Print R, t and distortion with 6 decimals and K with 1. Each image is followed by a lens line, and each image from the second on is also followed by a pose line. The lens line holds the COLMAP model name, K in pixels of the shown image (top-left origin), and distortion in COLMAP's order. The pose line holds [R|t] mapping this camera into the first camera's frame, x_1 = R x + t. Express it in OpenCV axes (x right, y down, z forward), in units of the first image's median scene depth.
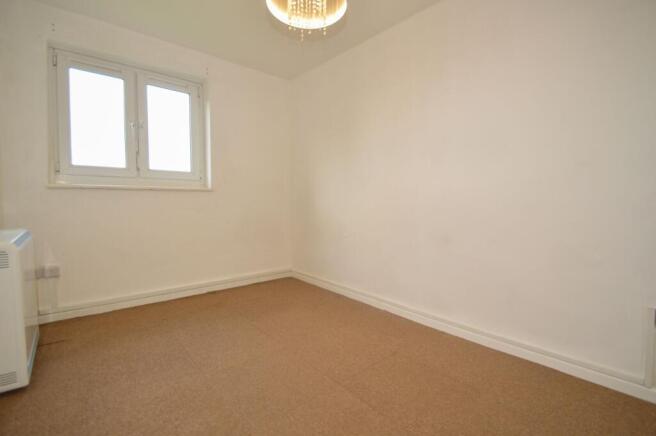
lens RADIAL K [[290.8, 0, 323.6], [0, 290.8, 216.3], [0, 0, 1]] dist [-0.000871, -0.013252]
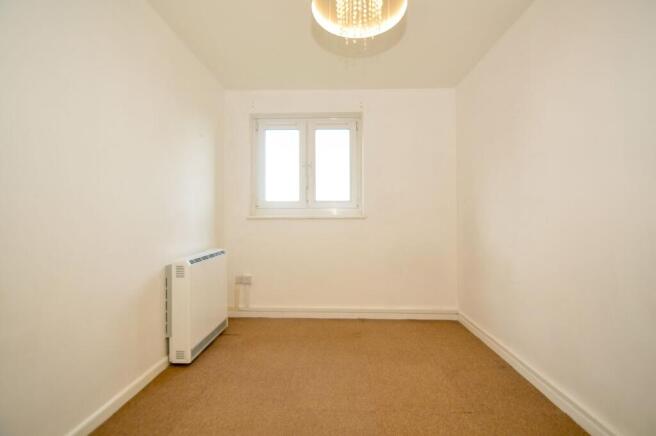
lens RADIAL K [[290.8, 0, 323.6], [0, 290.8, 216.3], [0, 0, 1]] dist [-0.000871, -0.013252]
pose [[0.739686, -0.013327, -0.672820, 0.215578], [-0.032328, 0.997946, -0.055307, -0.037255], [0.672175, 0.062661, 0.737736, 0.170575]]
